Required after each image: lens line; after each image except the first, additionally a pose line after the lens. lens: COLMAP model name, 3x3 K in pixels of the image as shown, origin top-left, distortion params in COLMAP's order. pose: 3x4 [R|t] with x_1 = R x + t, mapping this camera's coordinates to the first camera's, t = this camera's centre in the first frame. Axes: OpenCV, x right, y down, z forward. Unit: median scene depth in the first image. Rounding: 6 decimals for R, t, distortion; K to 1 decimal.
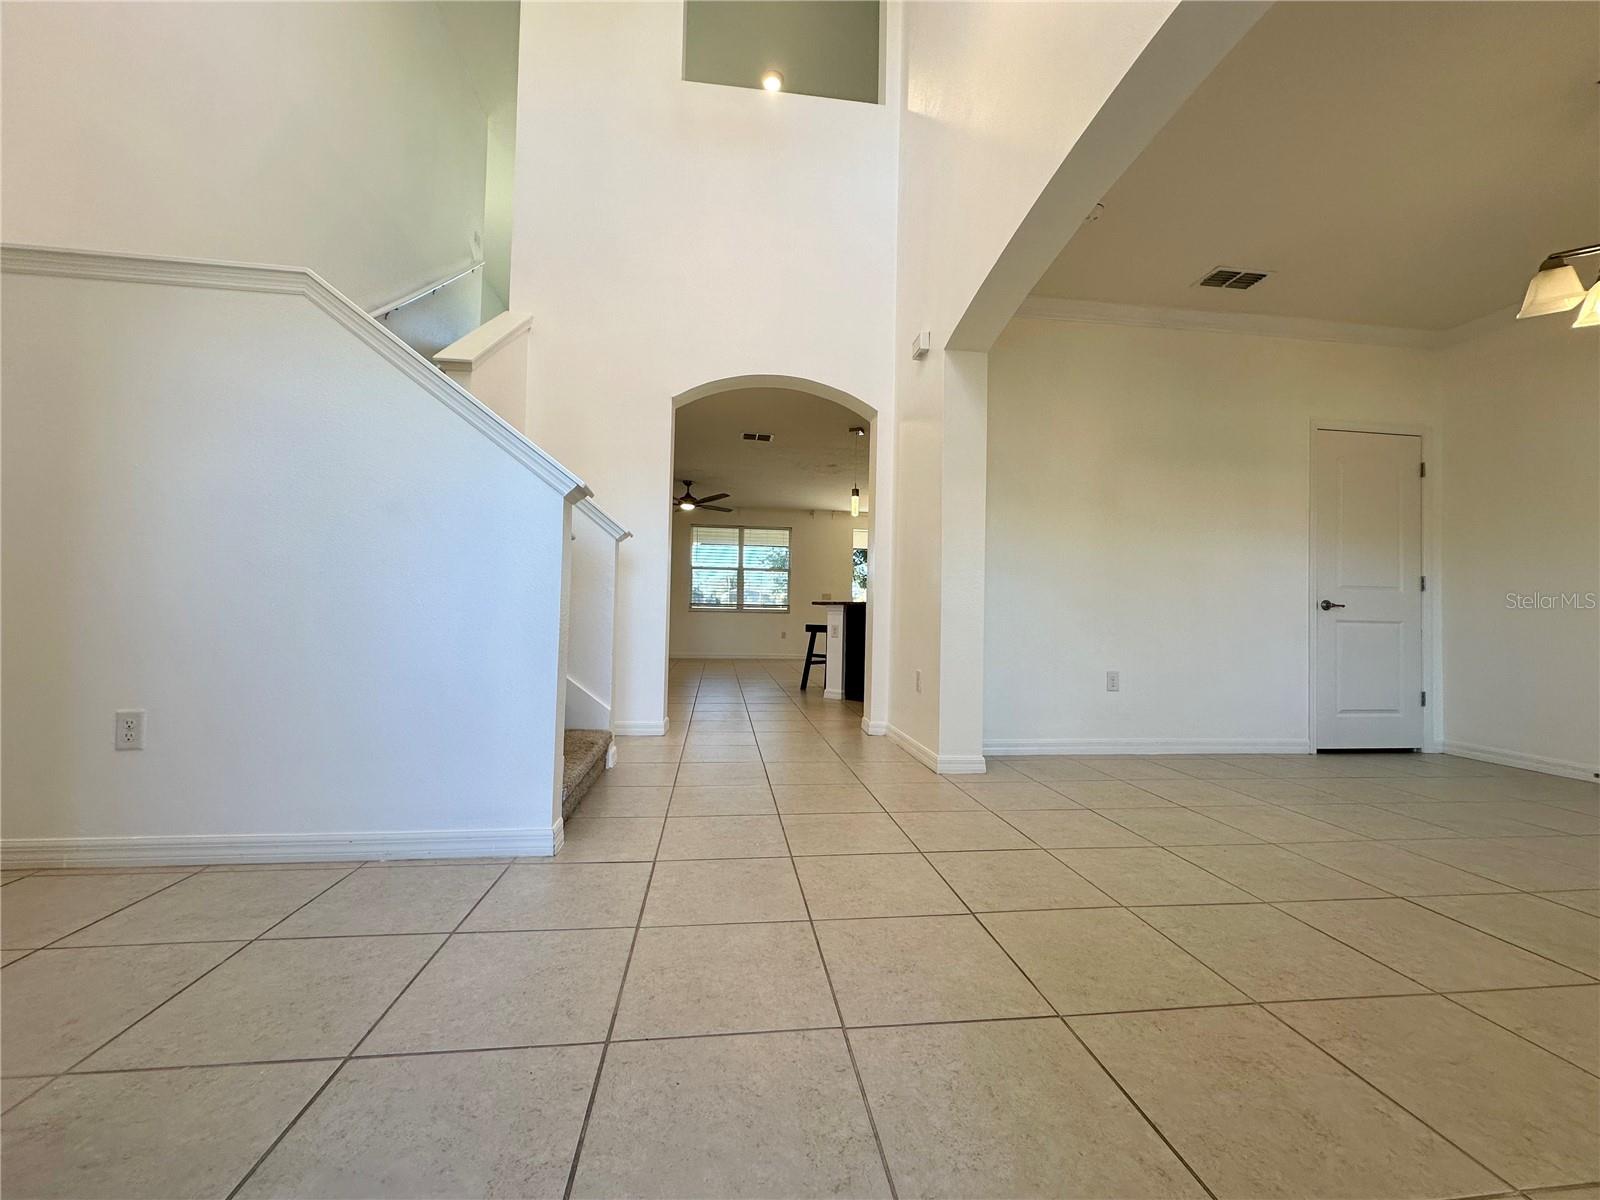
lens RADIAL K [[635.9, 0, 798.5], [0, 635.9, 599.9], [0, 0, 1]] dist [-0.000986, 0.000341]
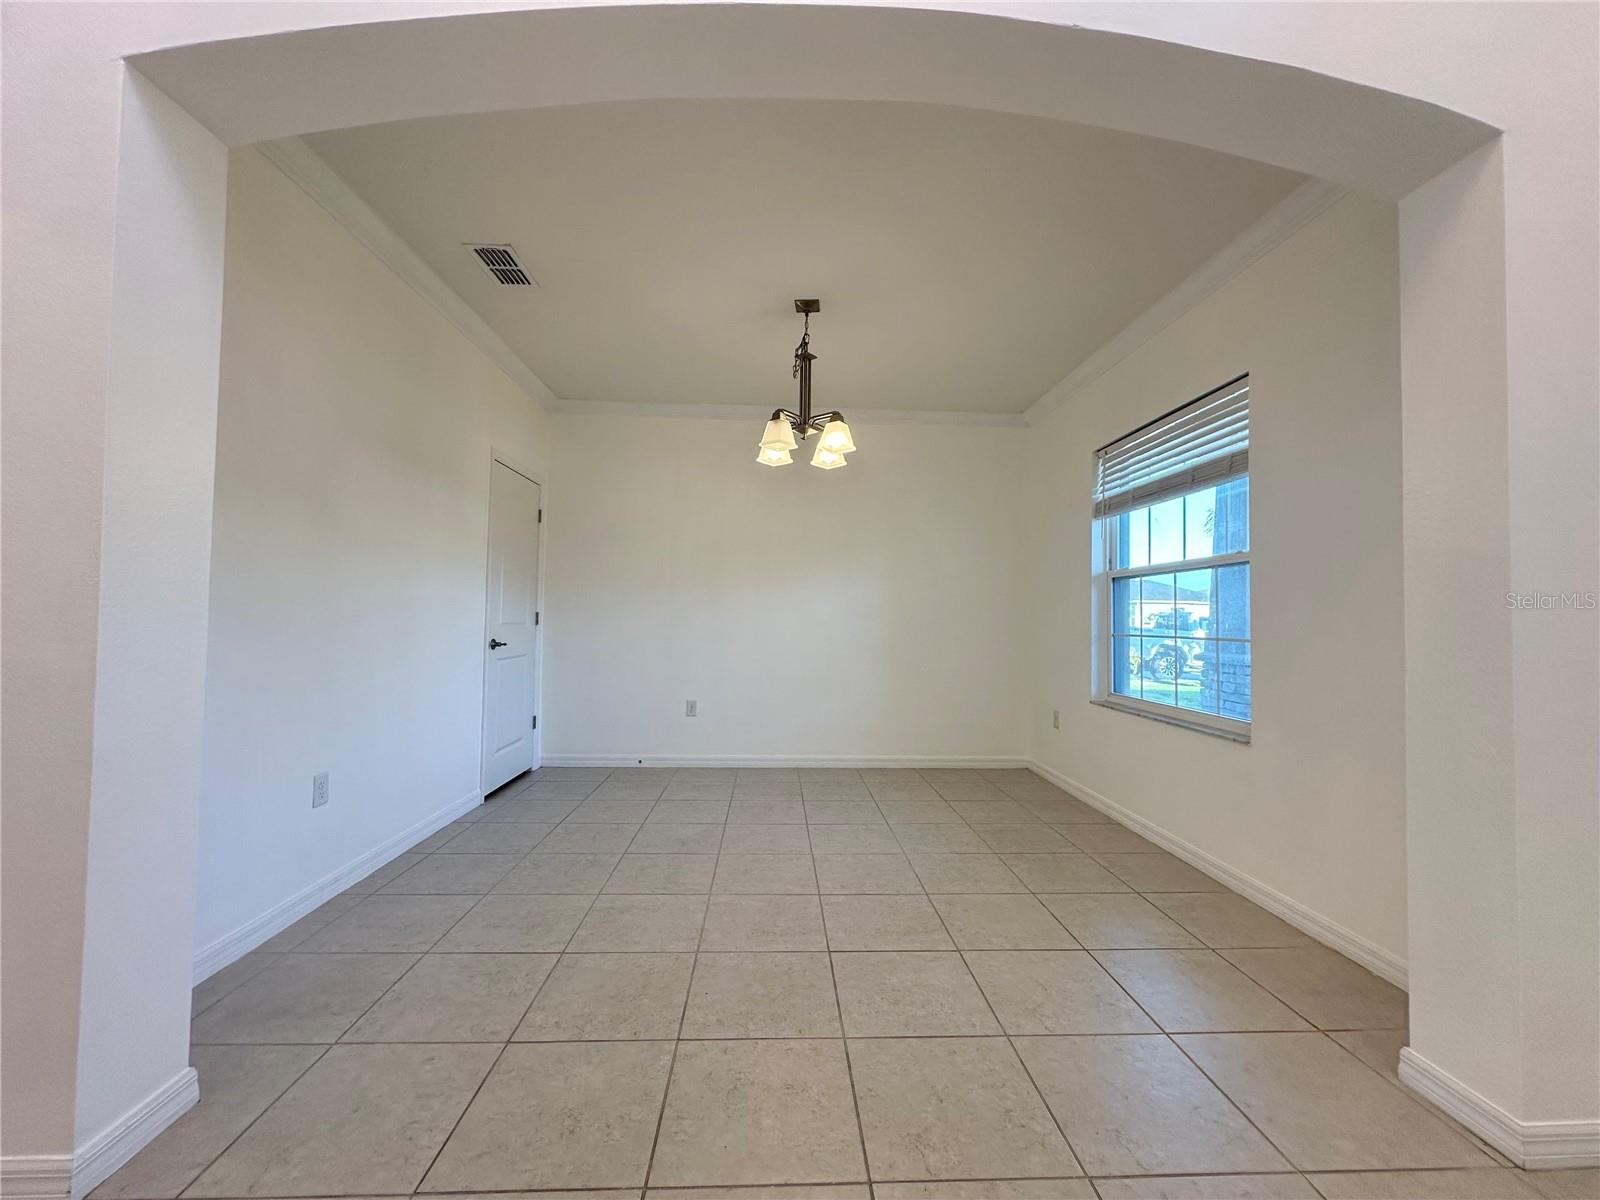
lens RADIAL K [[635.9, 0, 799.2], [0, 635.9, 598.1], [0, 0, 1]] dist [-0.000986, 0.000341]
pose [[0.080184, 0.012156, 0.996706, -0.095398], [-0.037084, 0.999270, -0.009204, -0.072799], [-0.996090, -0.036224, 0.080576, 0.485648]]
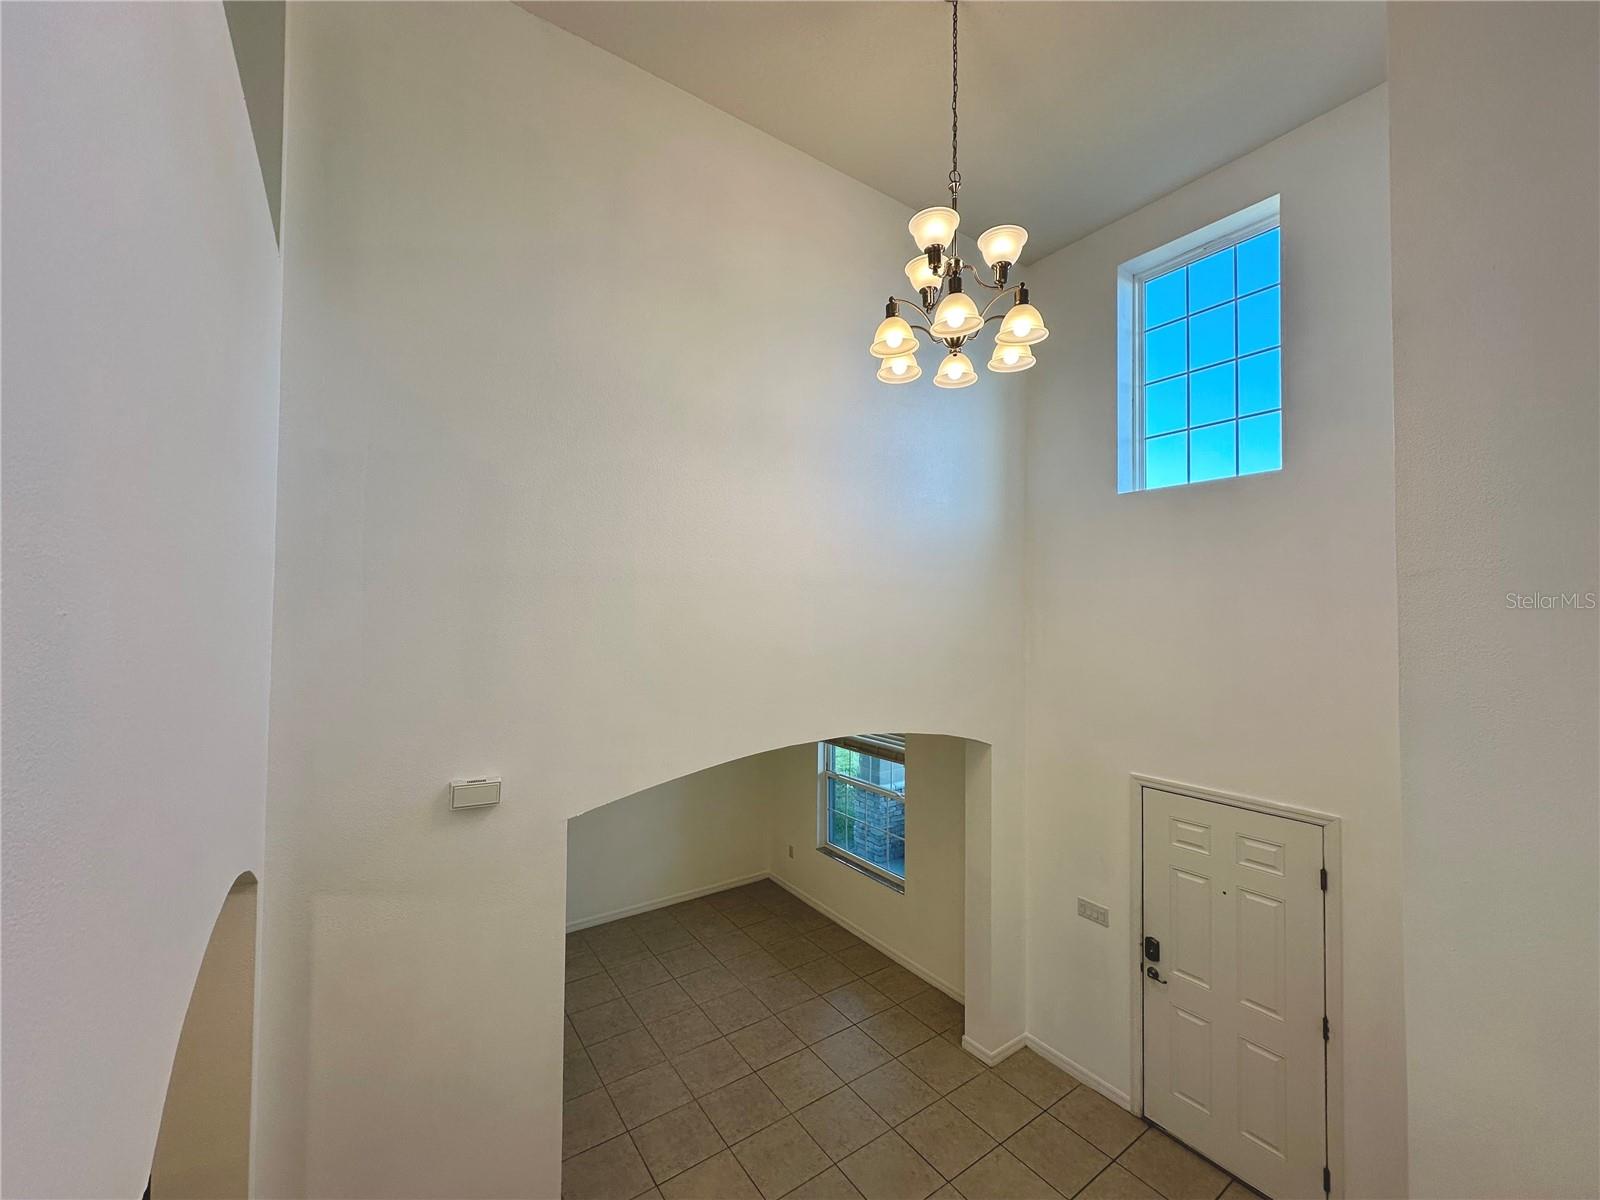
lens RADIAL K [[635.9, 0, 797.1], [0, 635.9, 601.1], [0, 0, 1]] dist [-0.000986, 0.000341]
pose [[-0.463388, -0.005030, 0.886141, -0.557864], [-0.037410, 0.999203, -0.013891, -0.585411], [-0.885366, -0.039588, -0.463207, 0.977993]]
